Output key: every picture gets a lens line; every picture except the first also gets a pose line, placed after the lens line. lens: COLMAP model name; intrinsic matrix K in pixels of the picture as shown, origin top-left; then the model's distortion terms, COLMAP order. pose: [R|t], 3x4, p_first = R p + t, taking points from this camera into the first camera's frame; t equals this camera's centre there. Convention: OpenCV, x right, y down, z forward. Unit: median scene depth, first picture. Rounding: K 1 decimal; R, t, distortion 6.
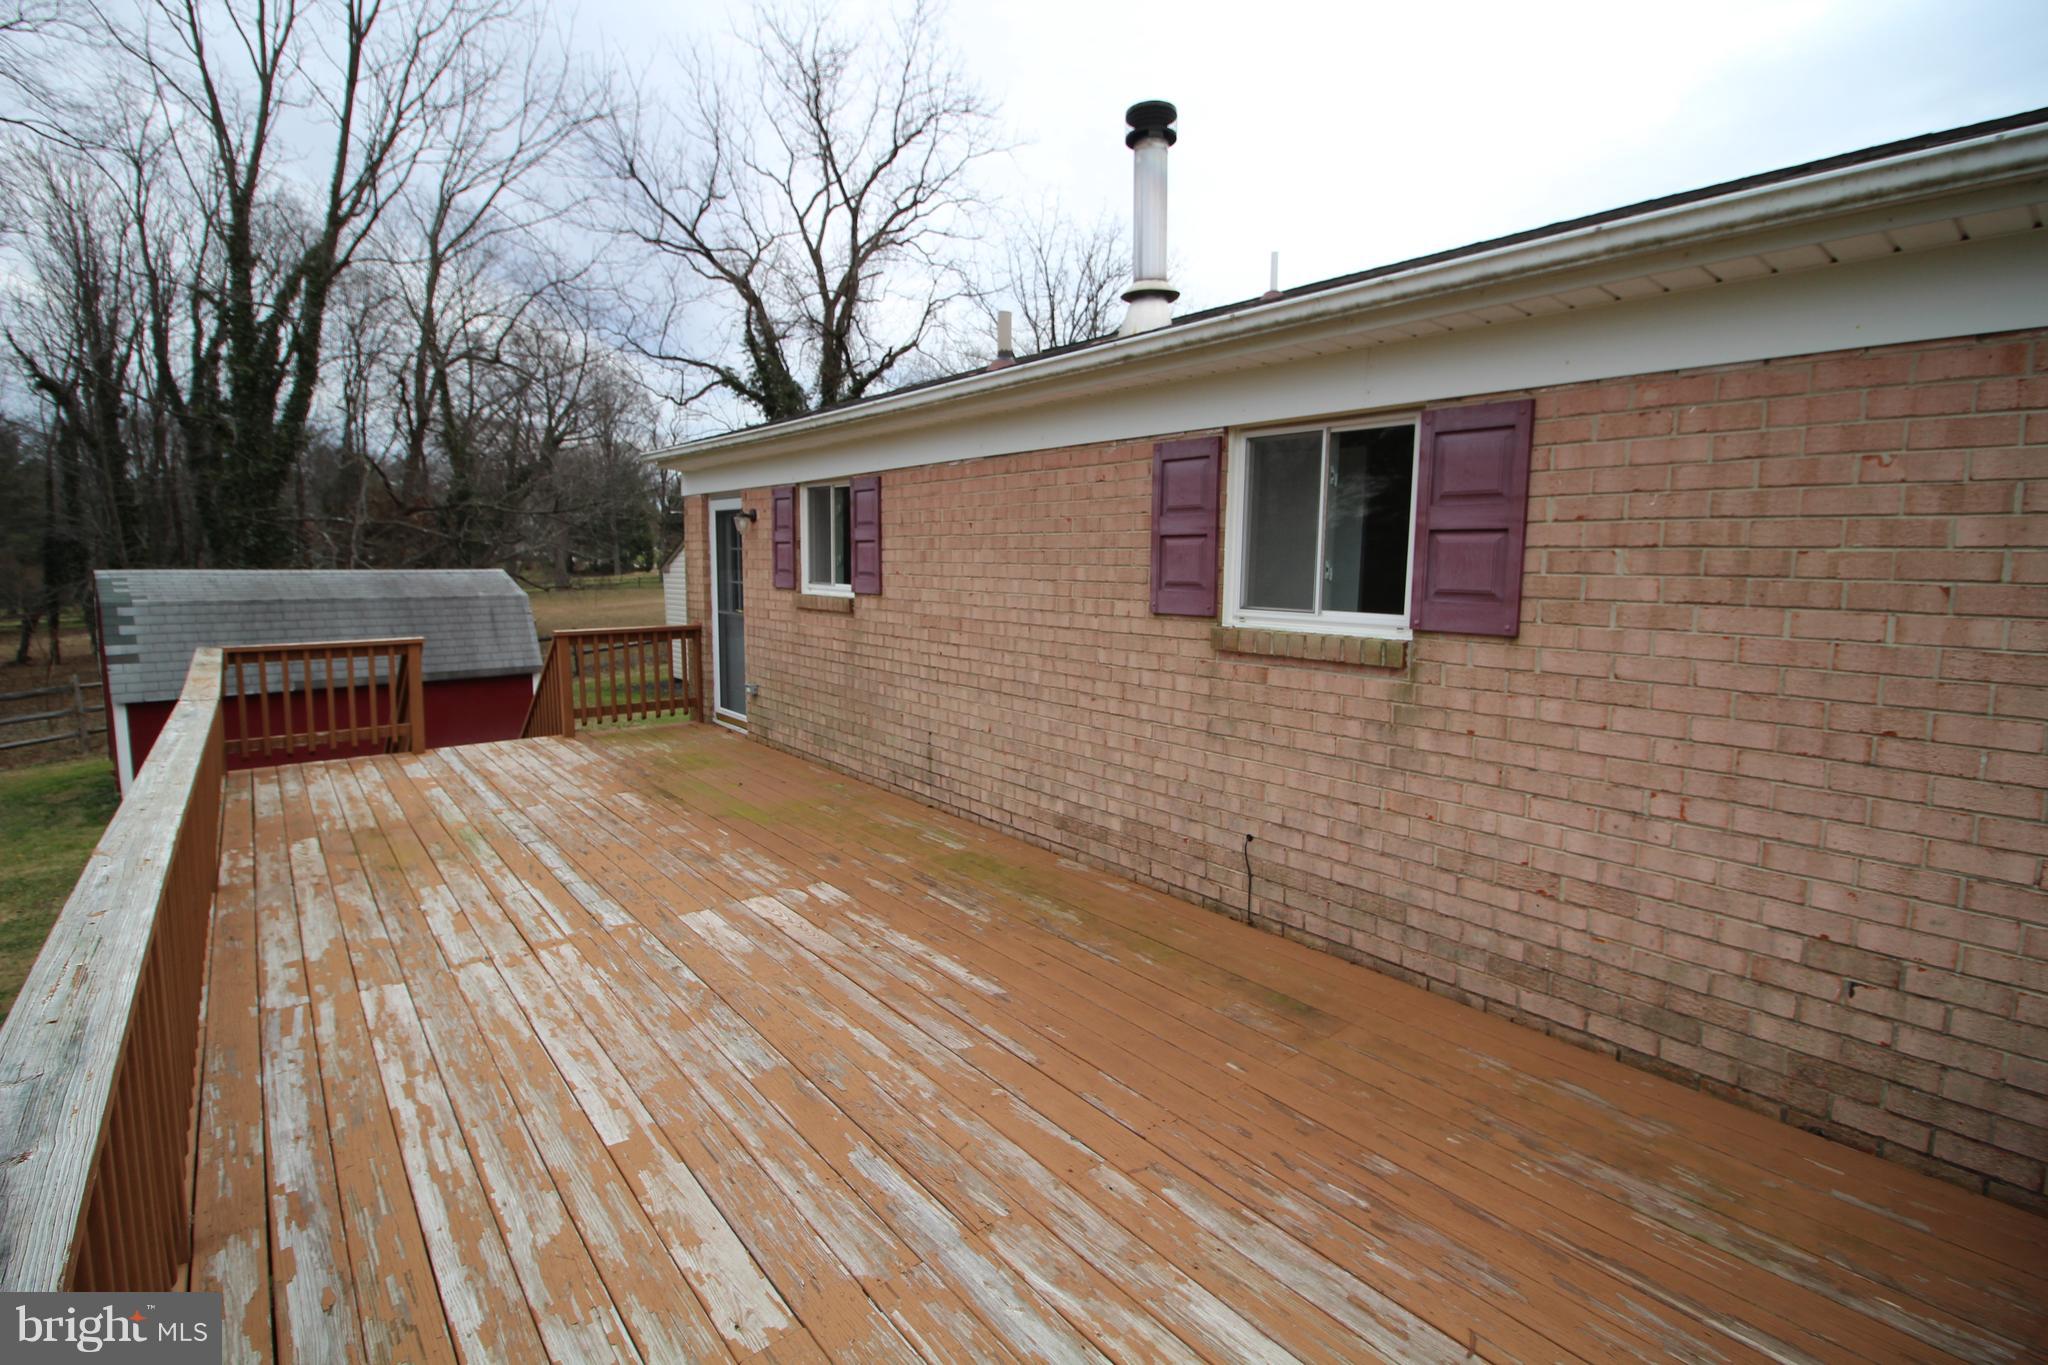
lens RADIAL K [[941.6, 0, 1015.5], [0, 941.6, 686.4], [0, 0, 1]] dist [-0.003340, -0.010511]
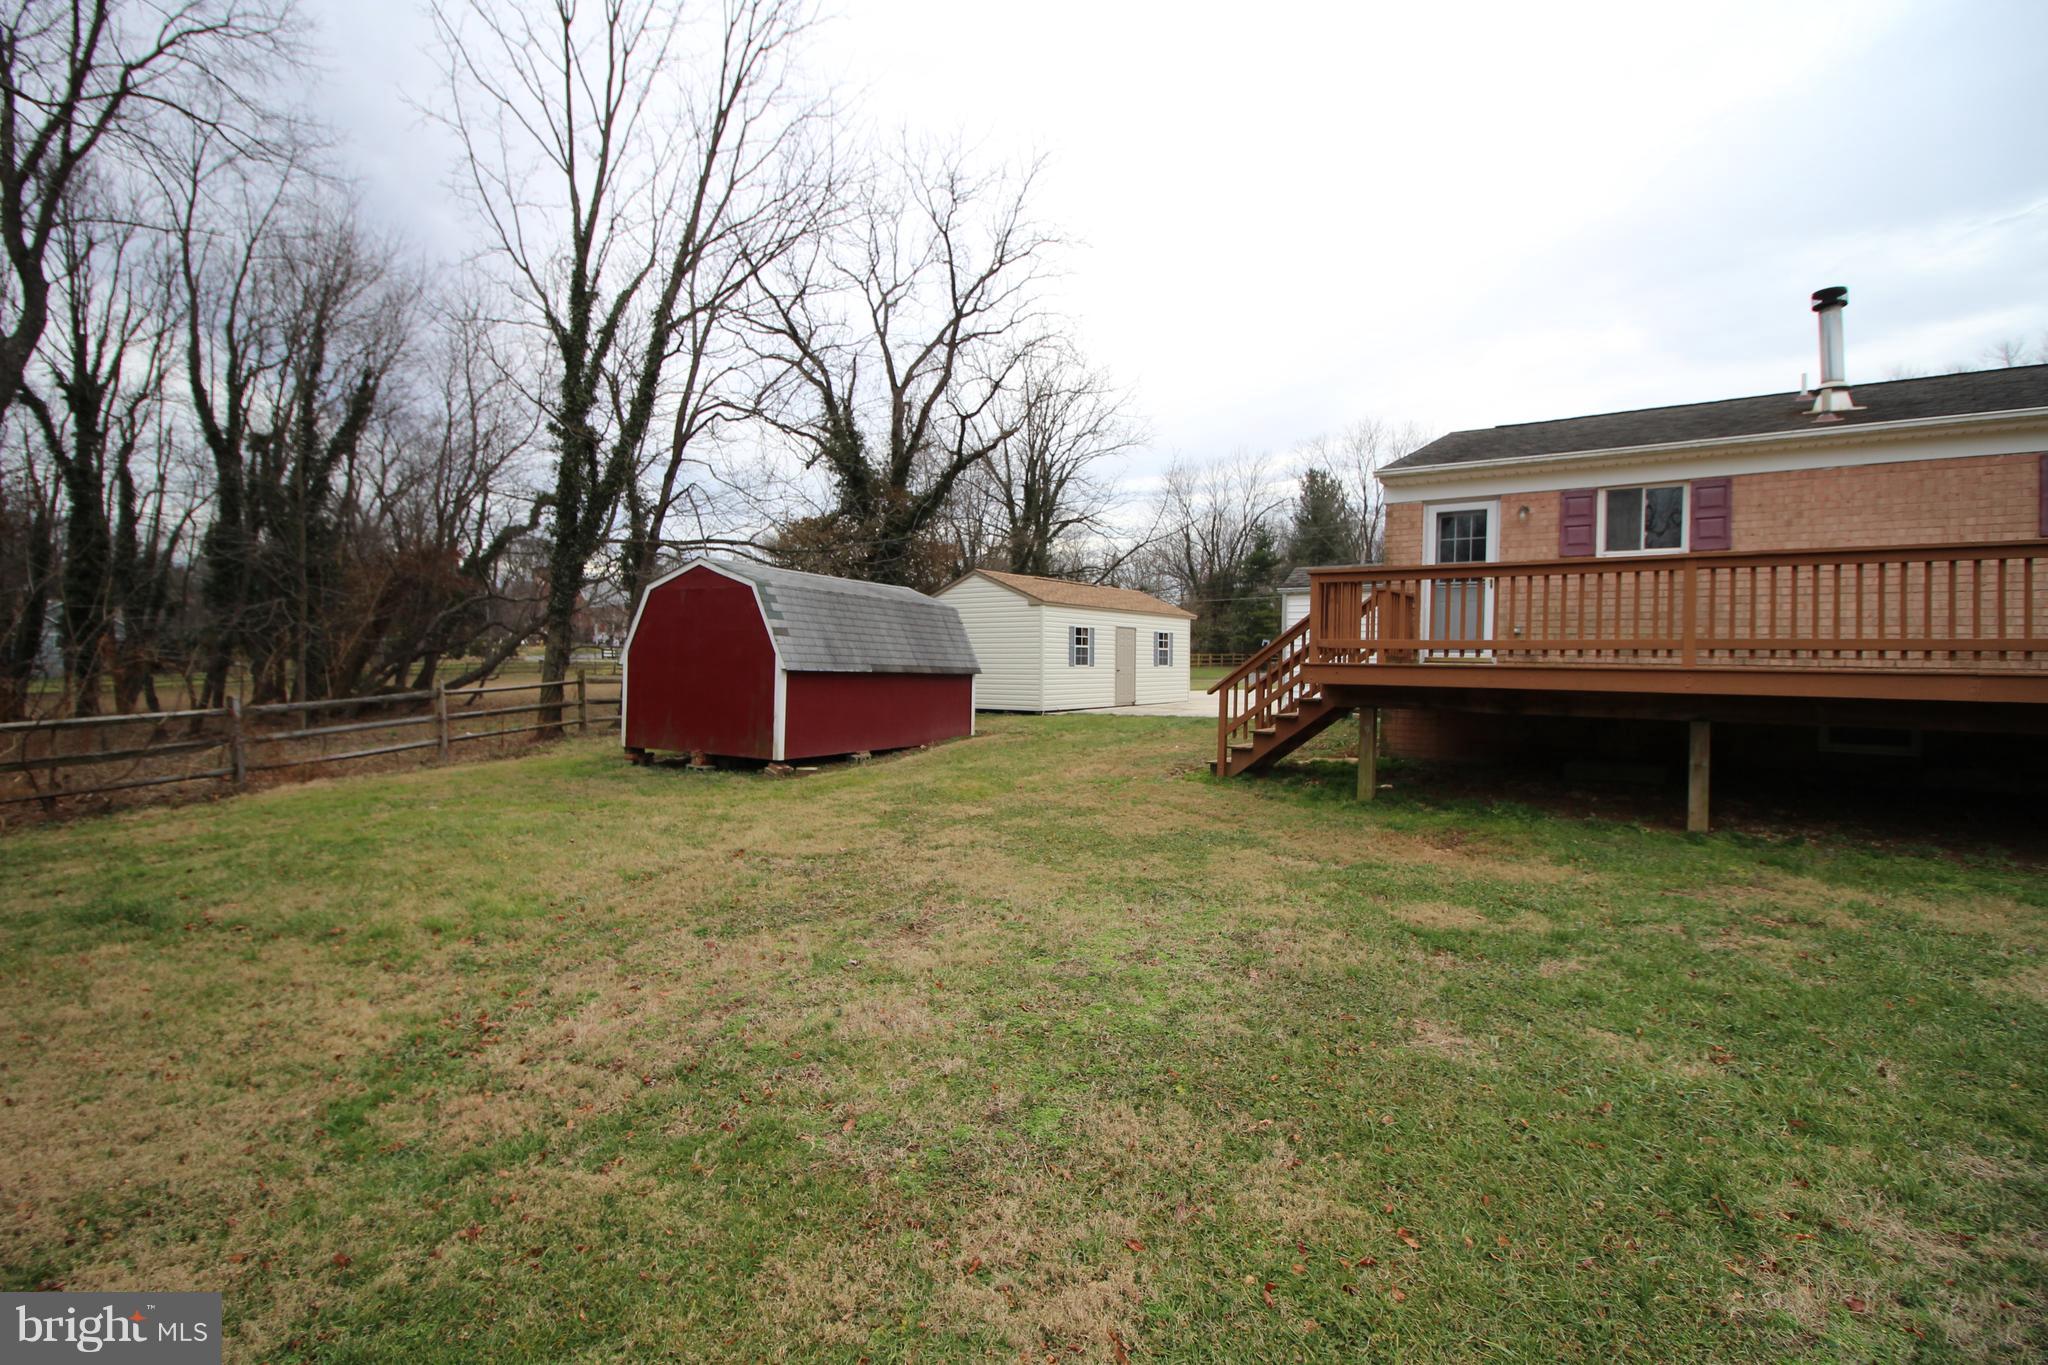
lens RADIAL K [[941.6, 0, 1026.8], [0, 941.6, 676.5], [0, 0, 1]] dist [-0.003340, -0.010511]
pose [[0.965393, 0.007598, 0.260690, -1.802411], [0.023762, 0.992855, -0.116935, 0.295758], [-0.259716, 0.119083, 0.958315, -0.238089]]
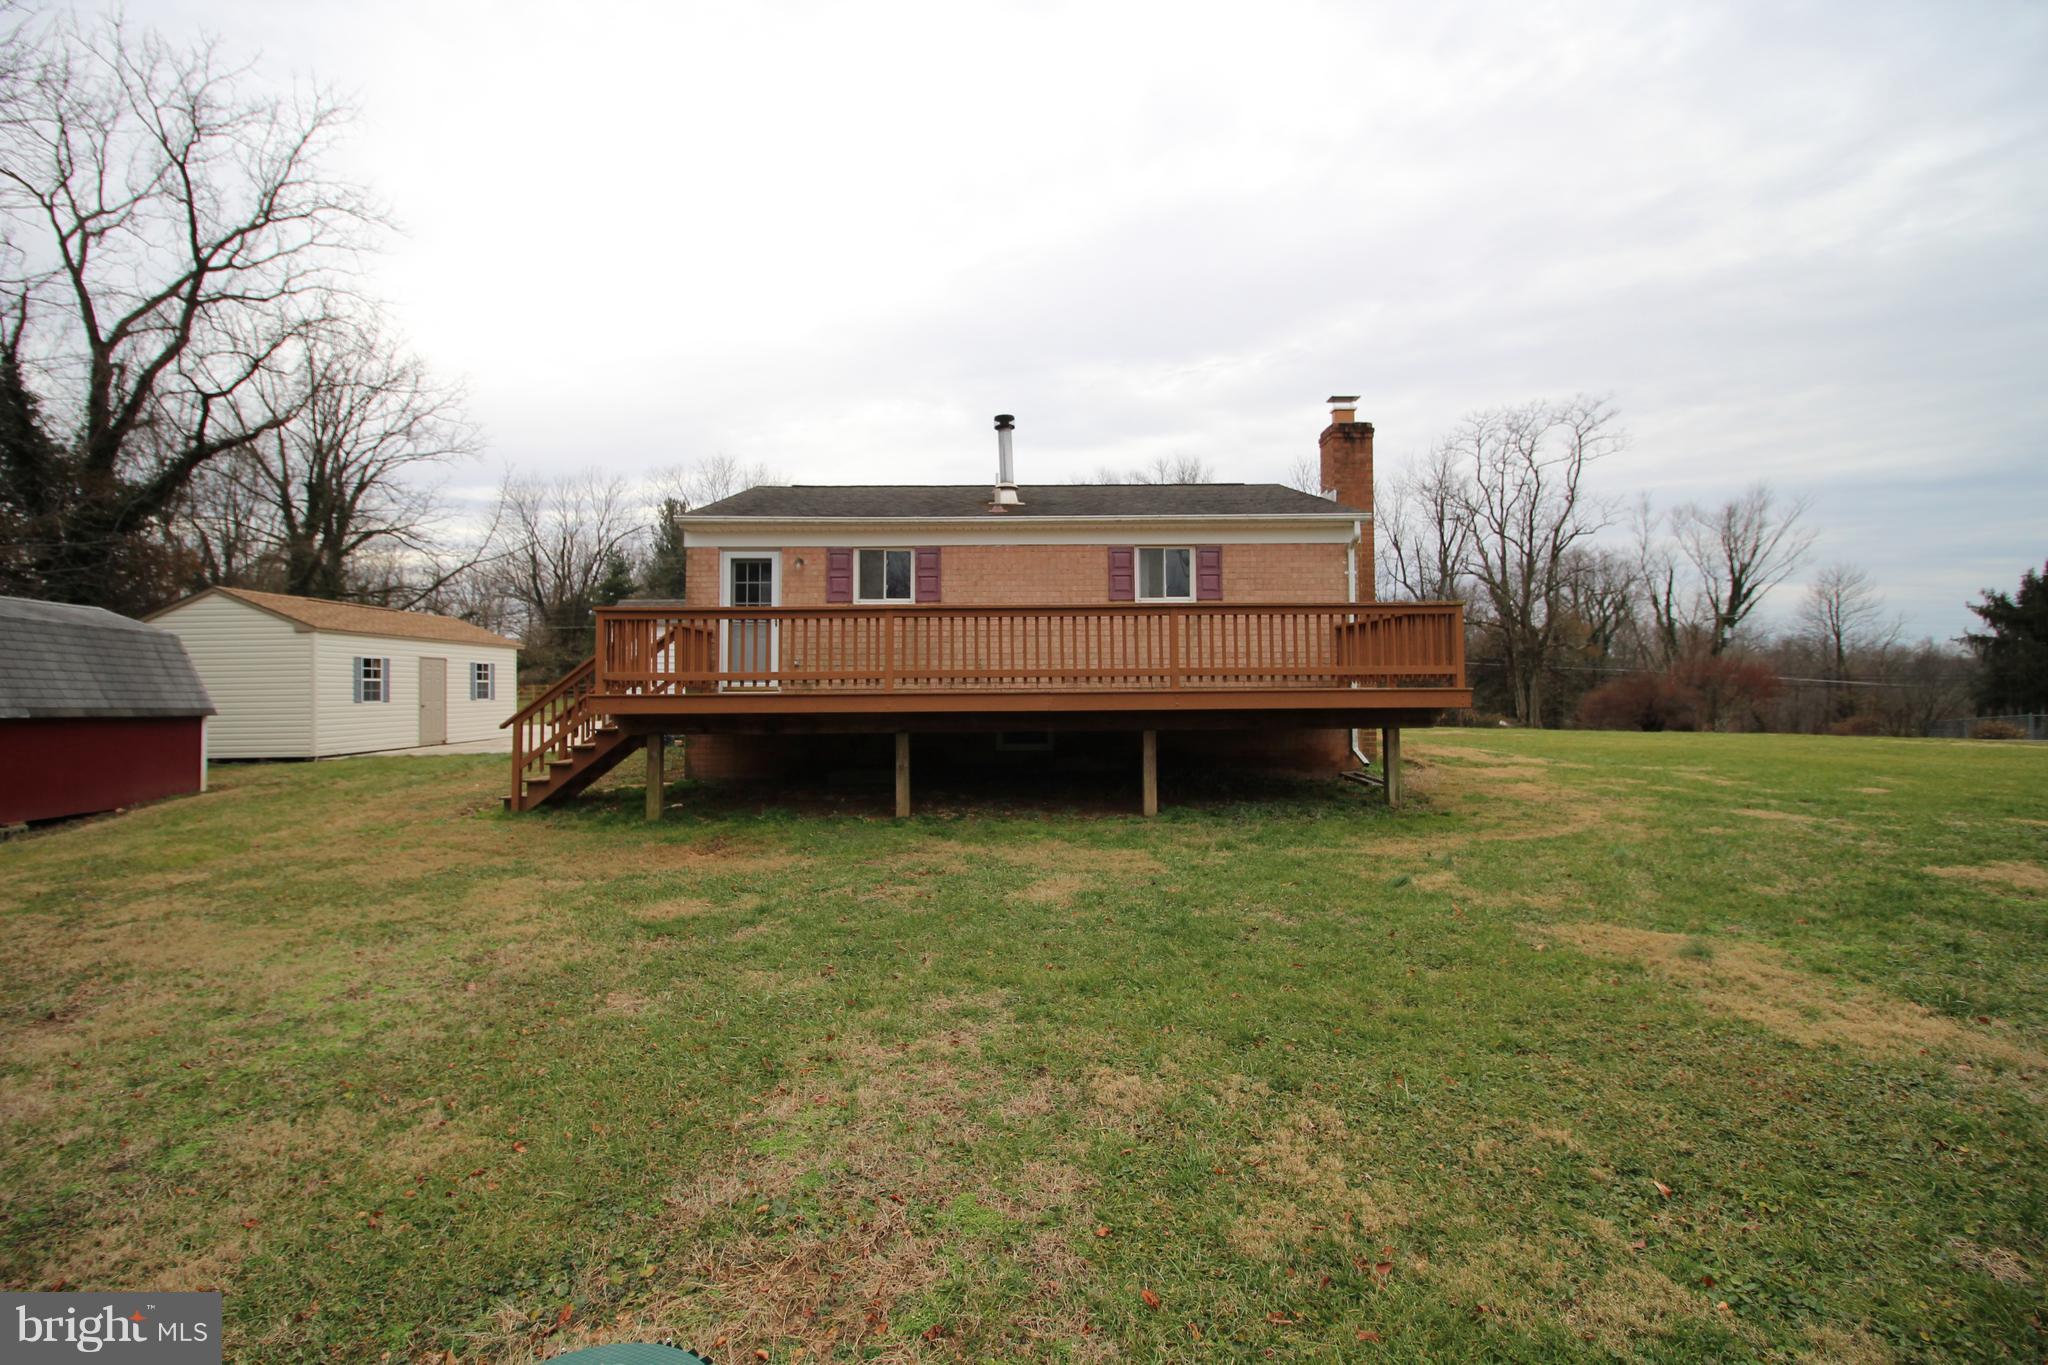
lens RADIAL K [[941.6, 0, 1030.9], [0, 941.6, 668.4], [0, 0, 1]] dist [-0.003340, -0.010511]
pose [[0.618354, 0.011798, 0.785811, -1.767329], [0.117908, 0.987177, -0.107603, 0.324569], [-0.777005, 0.159190, 0.609034, -0.482472]]
